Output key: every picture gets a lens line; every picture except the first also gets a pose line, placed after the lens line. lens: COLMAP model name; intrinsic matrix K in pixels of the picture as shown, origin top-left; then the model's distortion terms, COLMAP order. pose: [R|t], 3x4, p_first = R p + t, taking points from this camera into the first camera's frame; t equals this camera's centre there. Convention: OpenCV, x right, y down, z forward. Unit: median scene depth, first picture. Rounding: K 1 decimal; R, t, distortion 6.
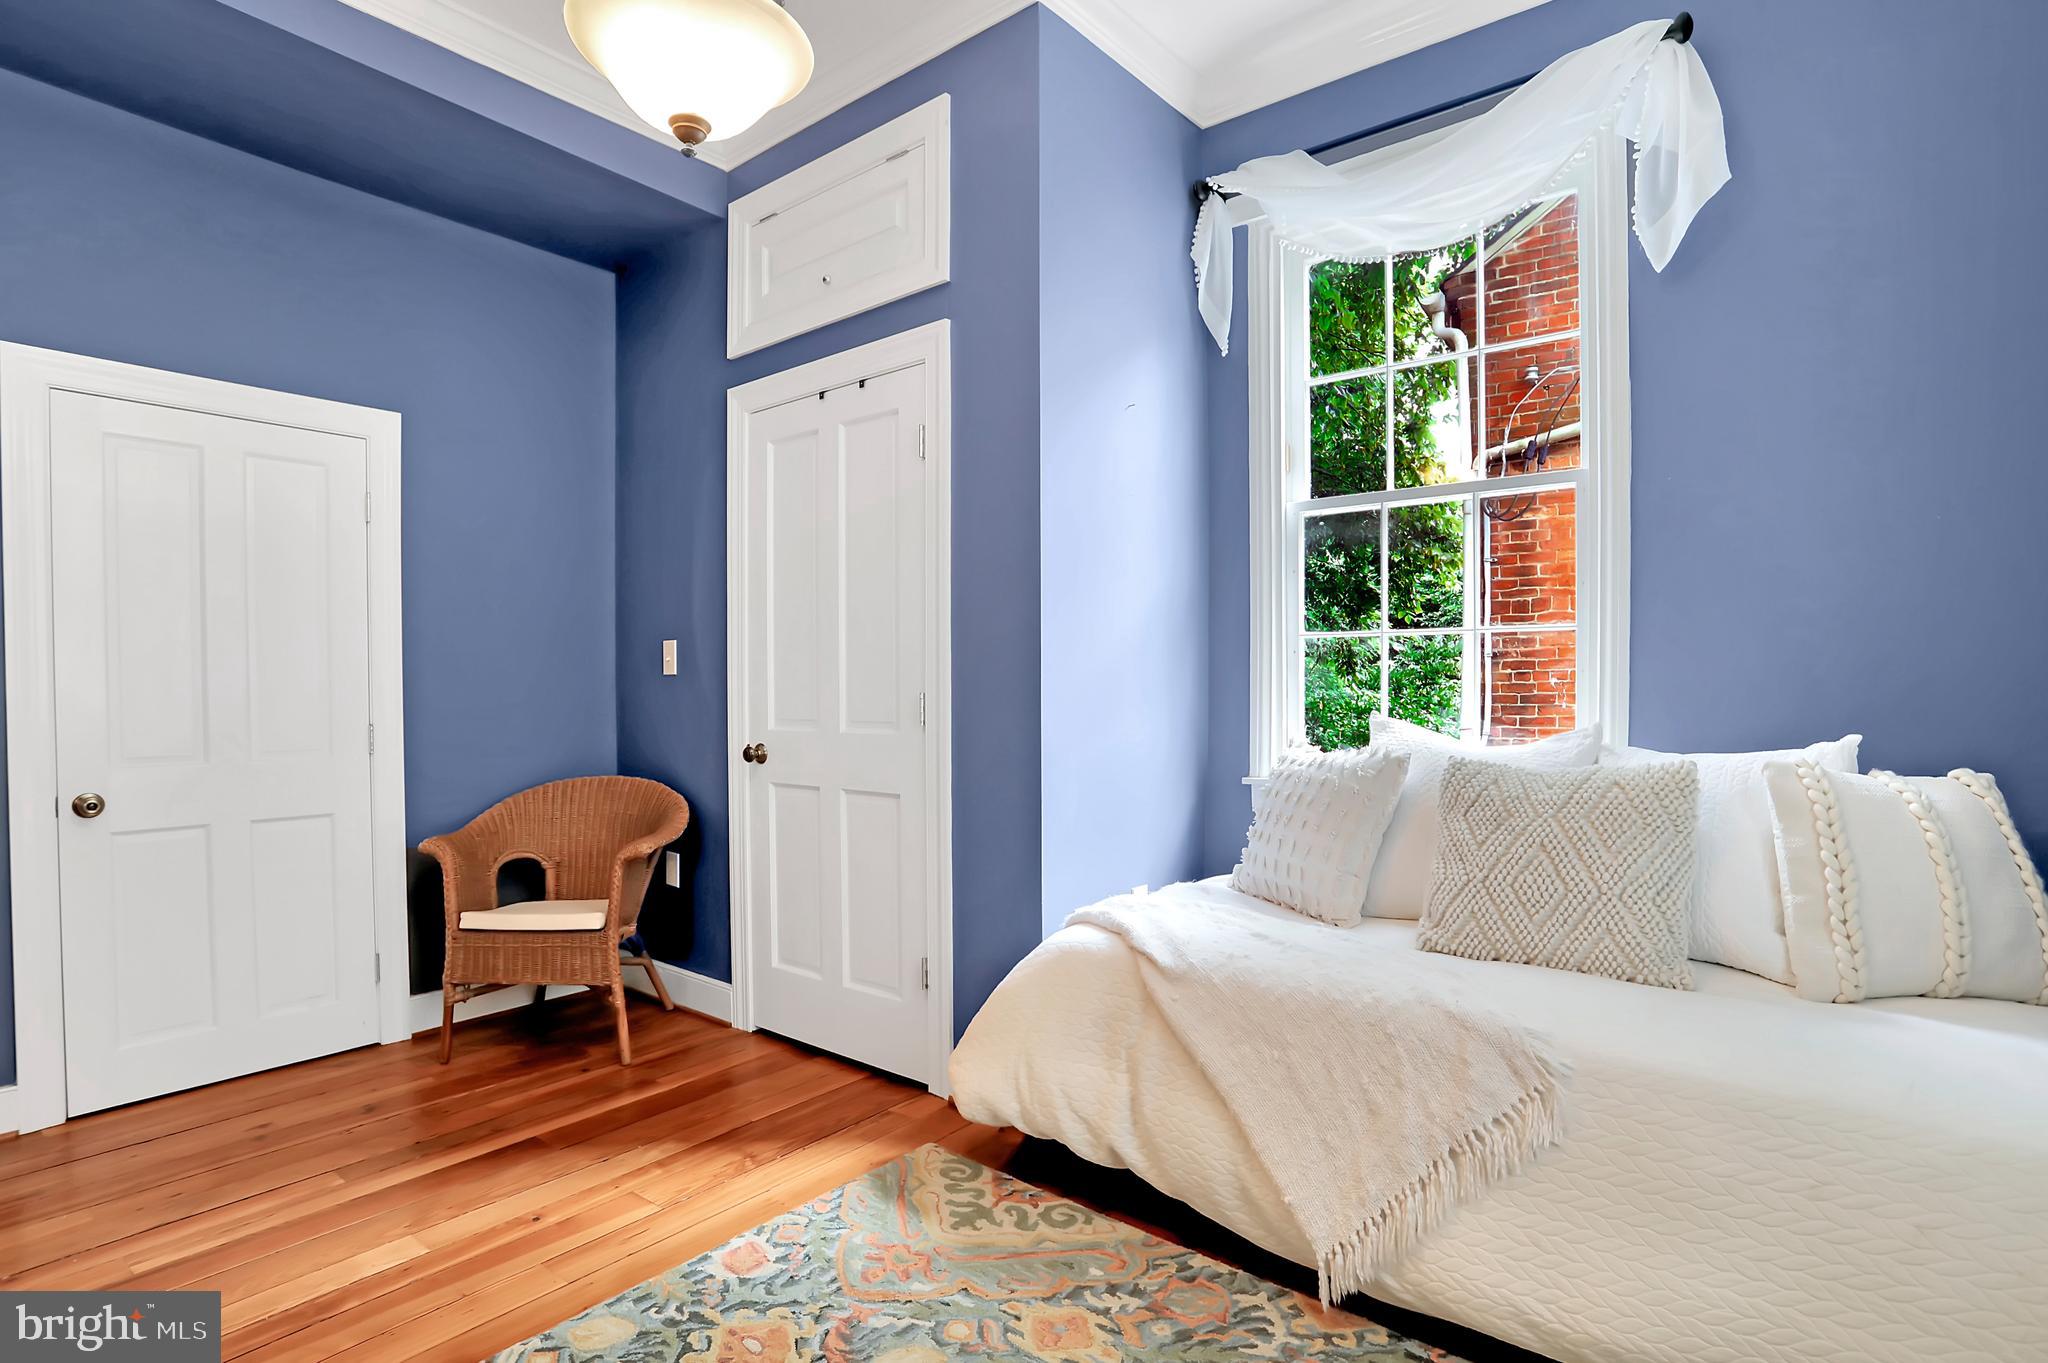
lens RADIAL K [[1004.1, 0, 1024.0], [0, 1004.1, 681.5], [0, 0, 1]] dist [-0.067046, 0.030114]
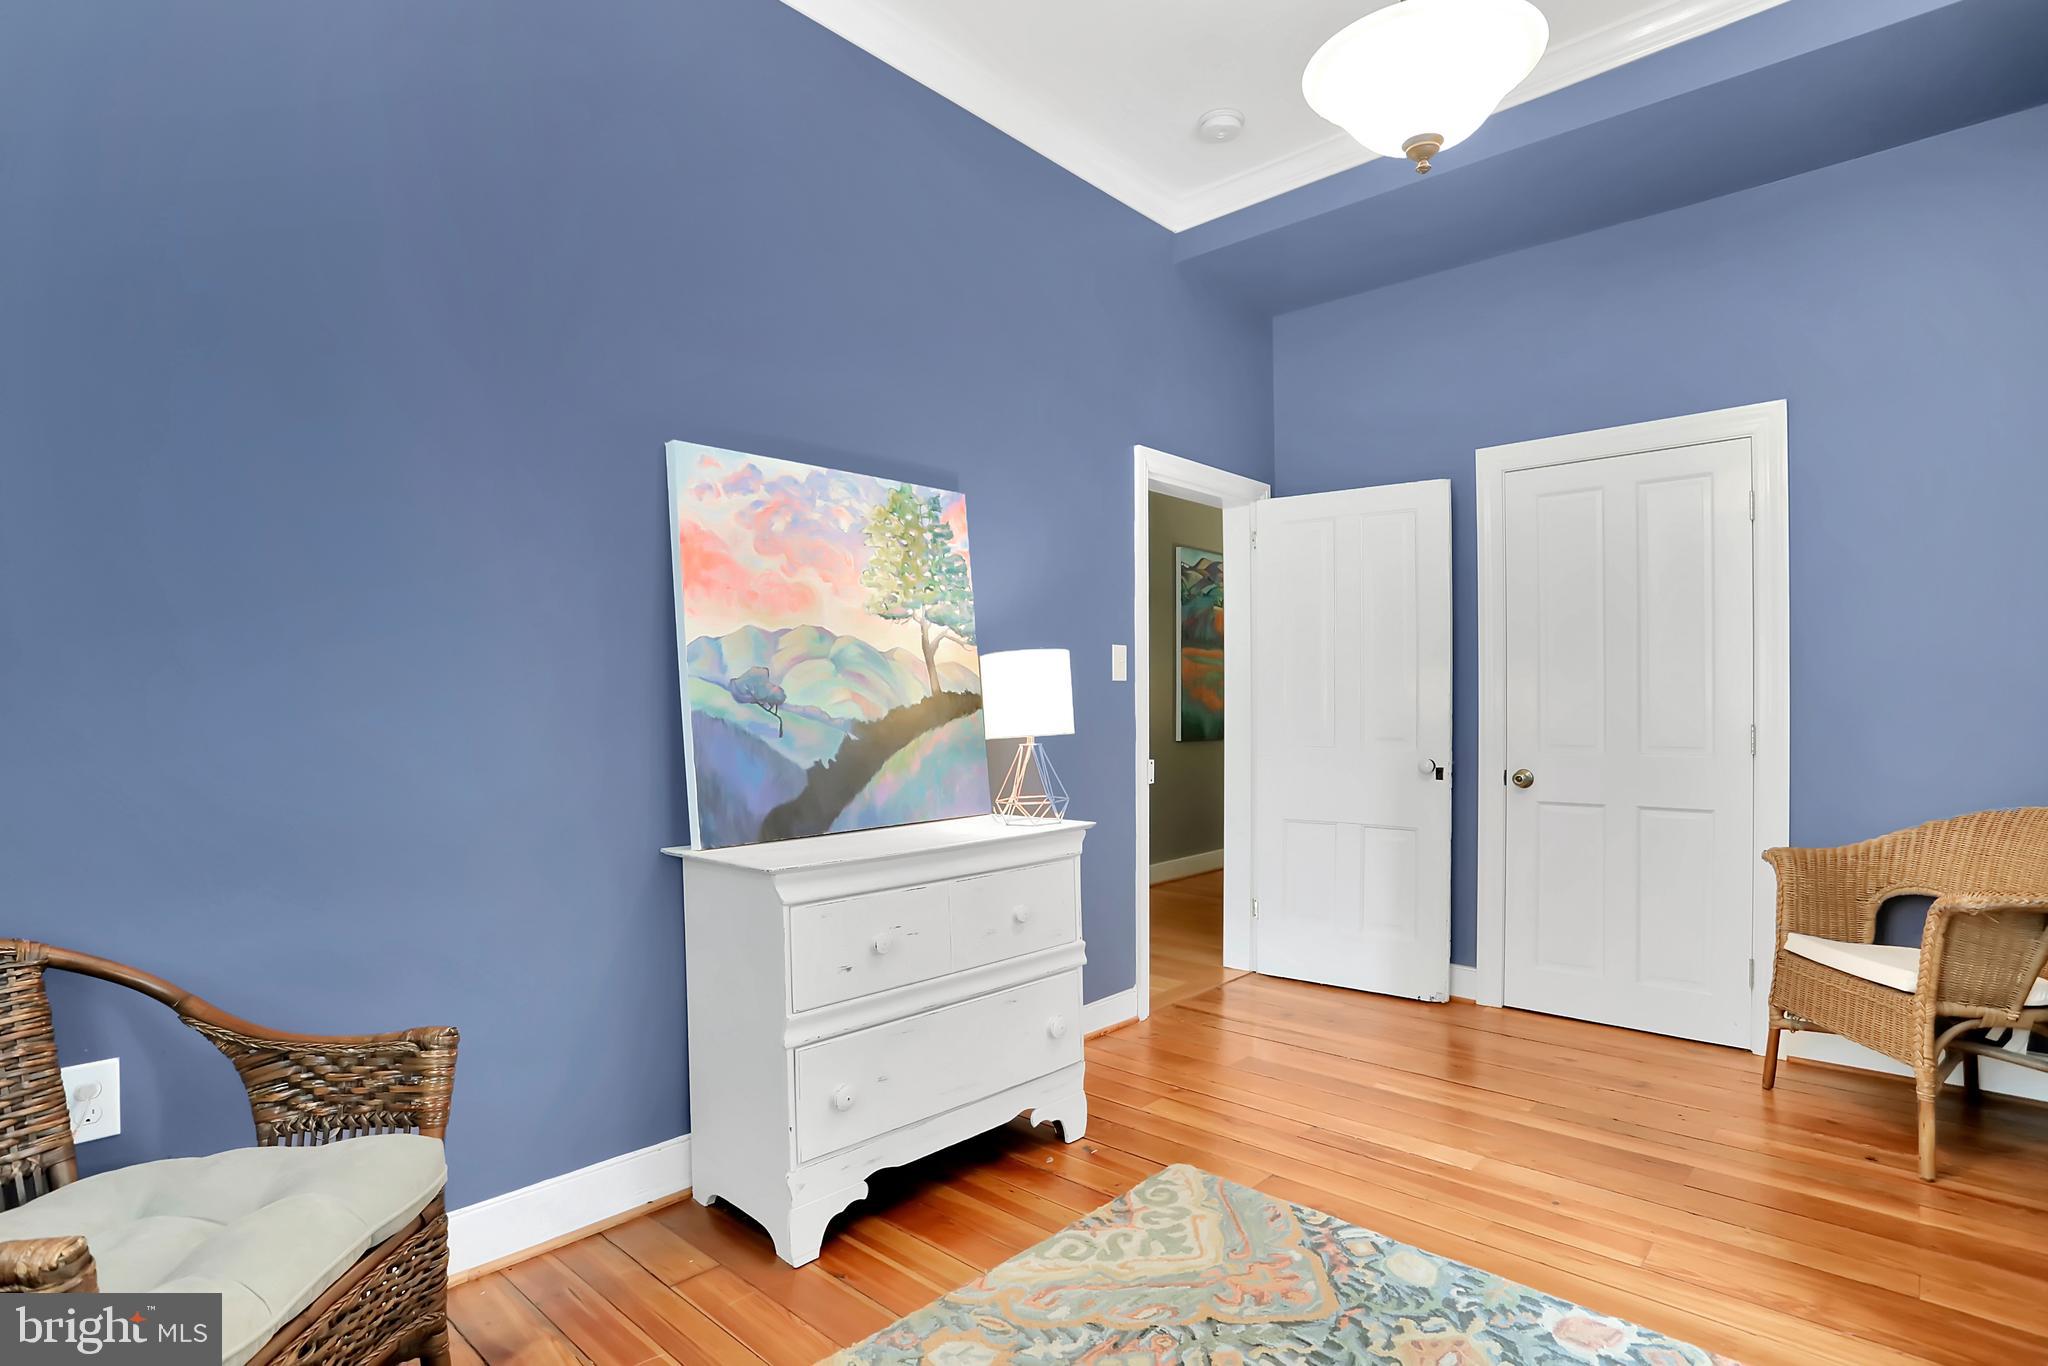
lens RADIAL K [[1027.0, 0, 1024.0], [0, 1027.0, 683.0], [0, 0, 1]] dist [-0.069383, 0.033706]
pose [[-0.080879, -0.020346, -0.996516, 0.569535], [0.012816, 0.999688, -0.021451, 0.019384], [0.996642, -0.014507, -0.080593, 0.507948]]
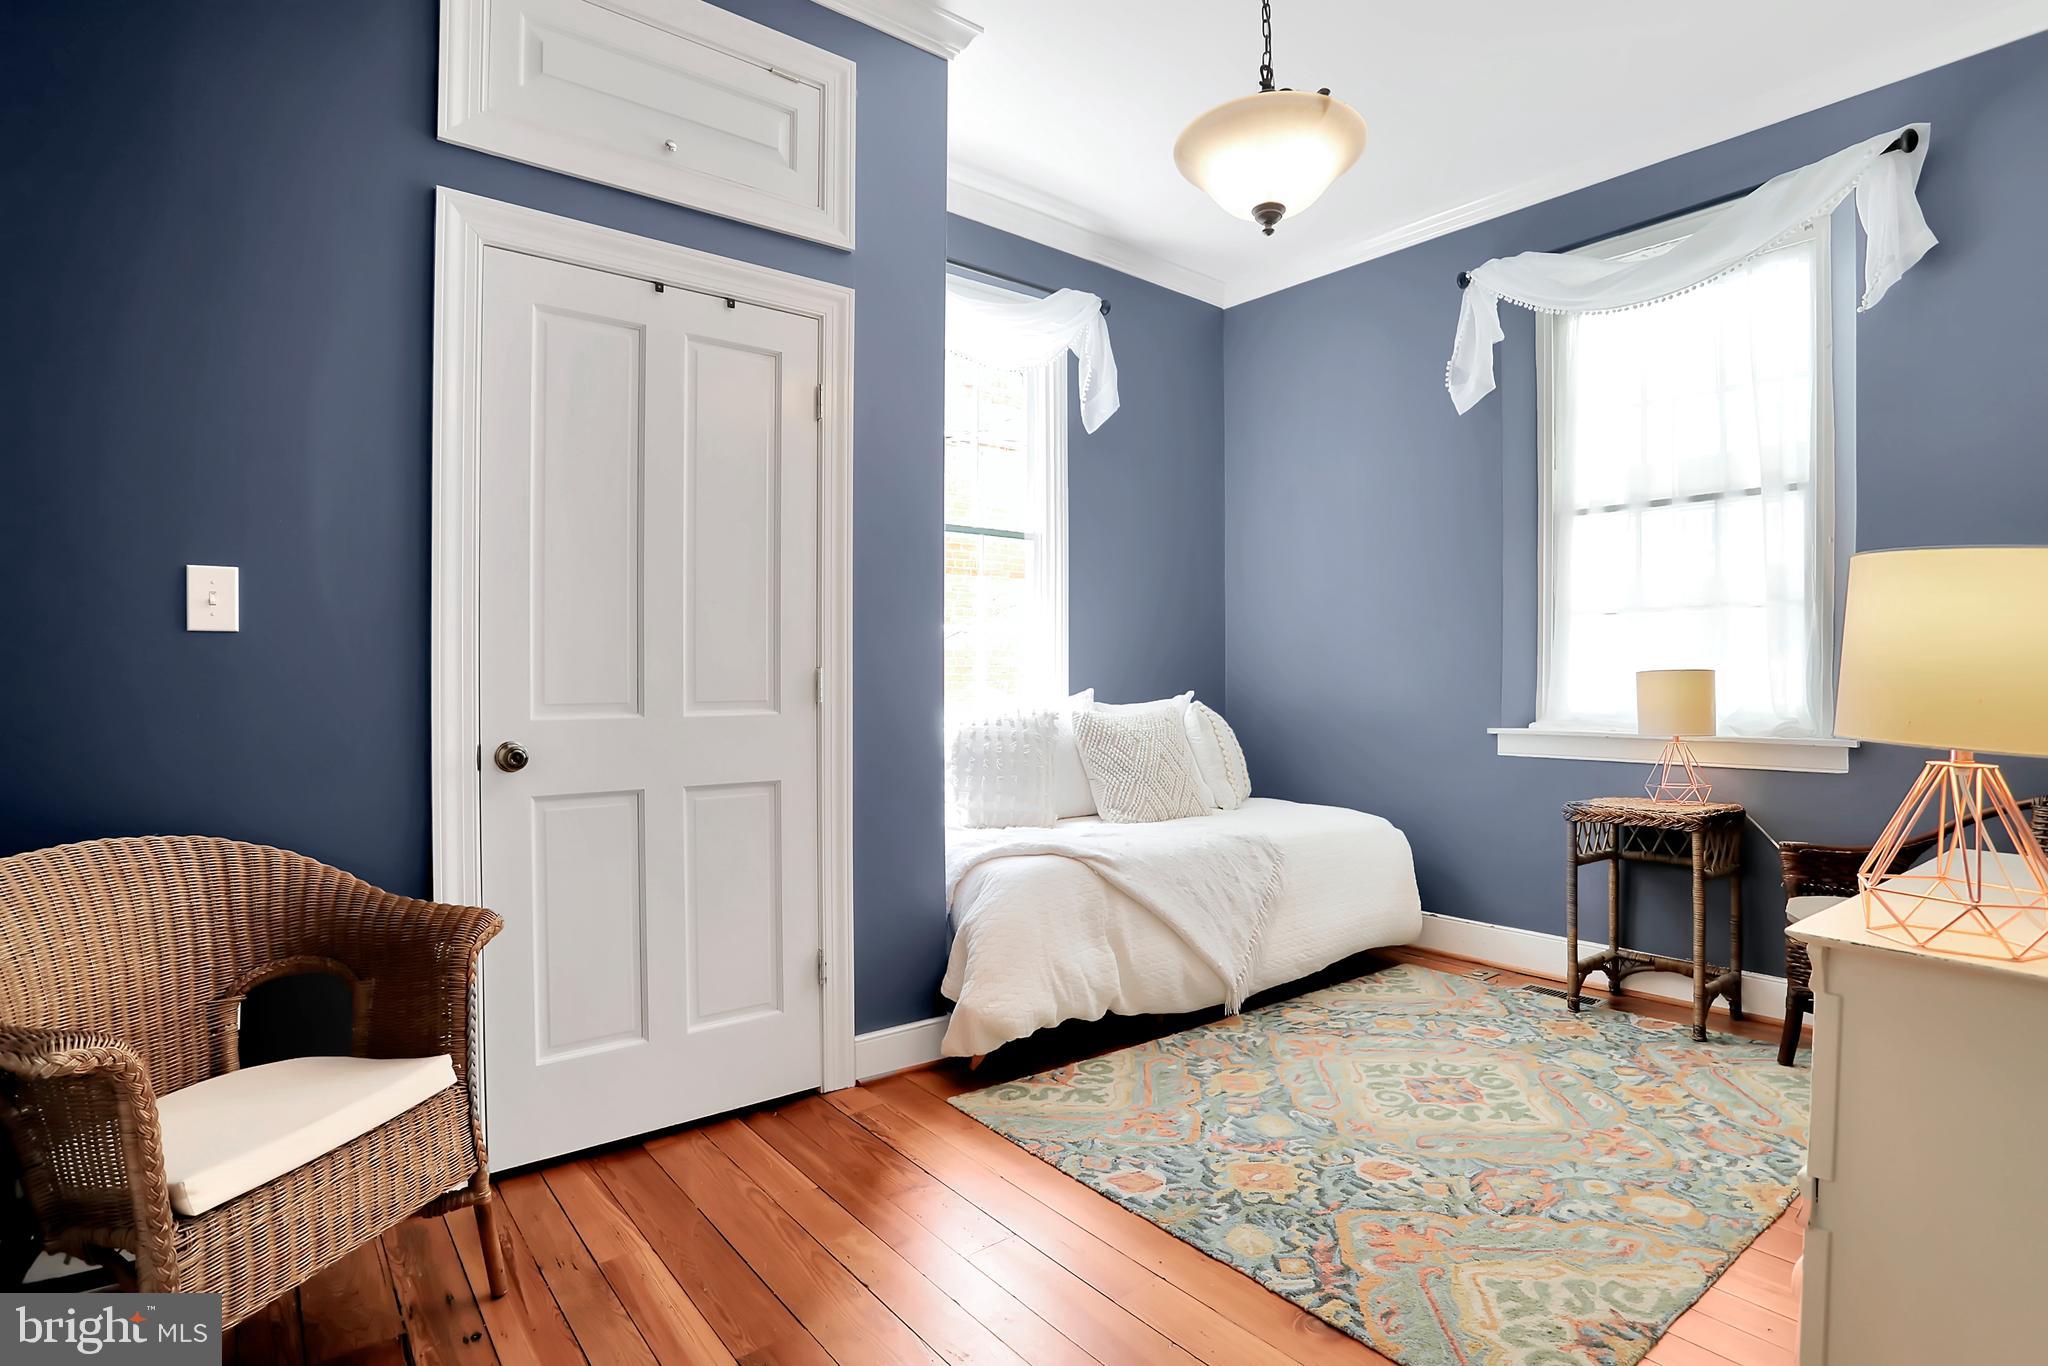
lens RADIAL K [[1006.6, 0, 1022.0], [0, 1006.6, 654.1], [0, 0, 1]] dist [-0.000916, 0.000404]
pose [[0.226506, 0.021741, 0.973767, -1.249216], [-0.010172, 0.999749, -0.019955, 0.017860], [-0.973957, -0.005385, 0.226670, 0.763907]]
